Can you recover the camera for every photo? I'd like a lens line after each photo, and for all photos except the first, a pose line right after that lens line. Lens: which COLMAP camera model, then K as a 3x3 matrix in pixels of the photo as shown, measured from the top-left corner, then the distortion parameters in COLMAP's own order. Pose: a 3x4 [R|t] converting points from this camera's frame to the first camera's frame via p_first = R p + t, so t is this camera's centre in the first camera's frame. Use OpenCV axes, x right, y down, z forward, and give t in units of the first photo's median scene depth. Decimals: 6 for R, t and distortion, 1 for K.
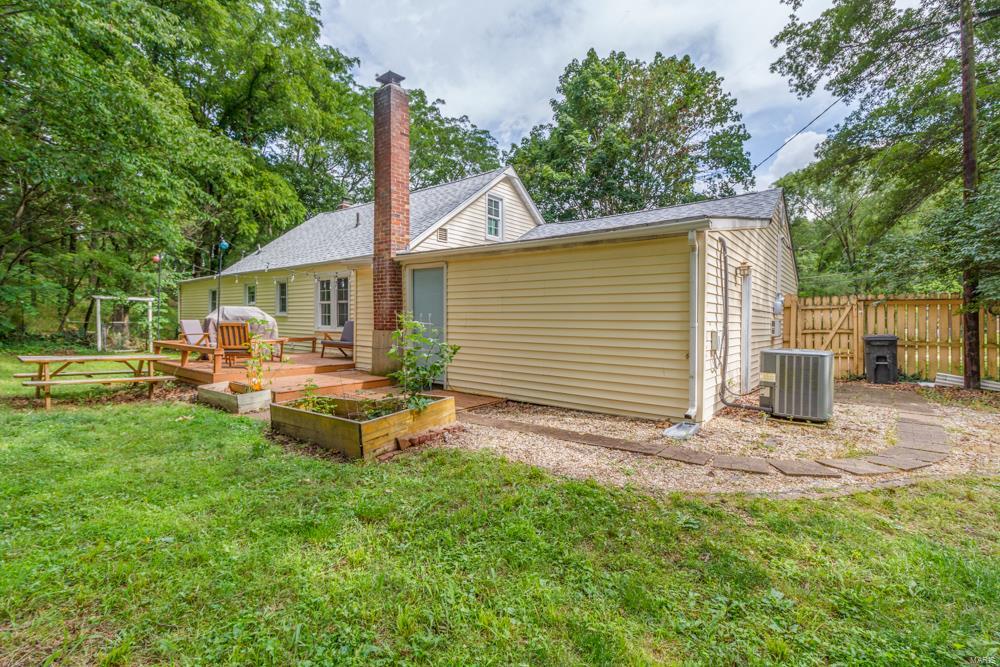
lens RADIAL K [[466.0, 0, 500.7], [0, 466.0, 328.4], [0, 0, 1]] dist [-0.000079, -0.000081]
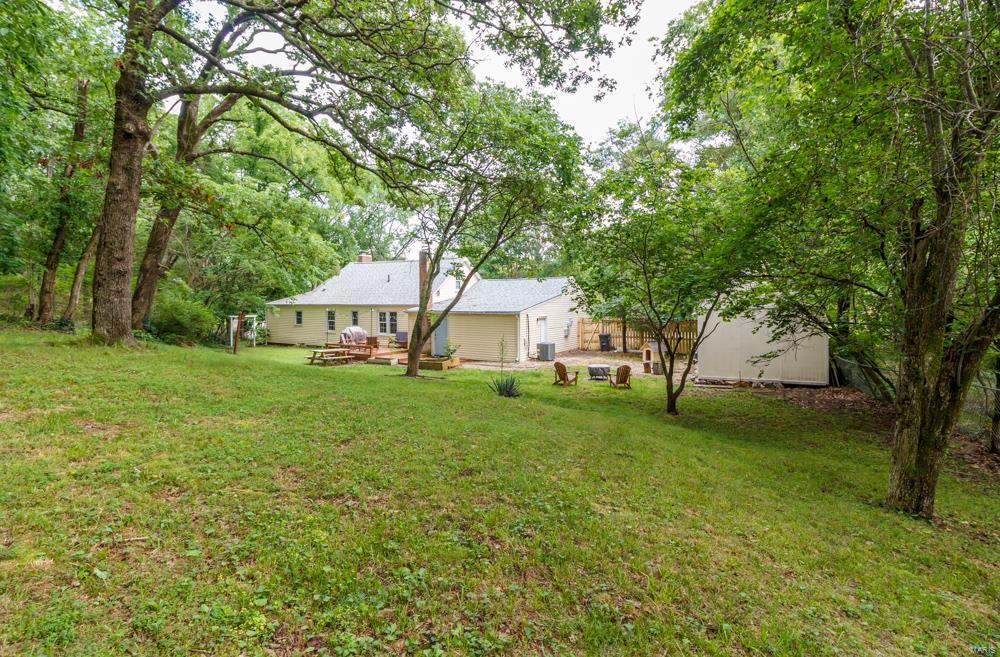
lens RADIAL K [[466.0, 0, 500.5], [0, 466.0, 328.7], [0, 0, 1]] dist [-0.000079, -0.000081]
pose [[0.993940, -0.025582, 0.106906, -0.065319], [0.021182, 0.998889, 0.042091, -0.112517], [-0.107864, -0.039571, 0.993378, -1.298274]]
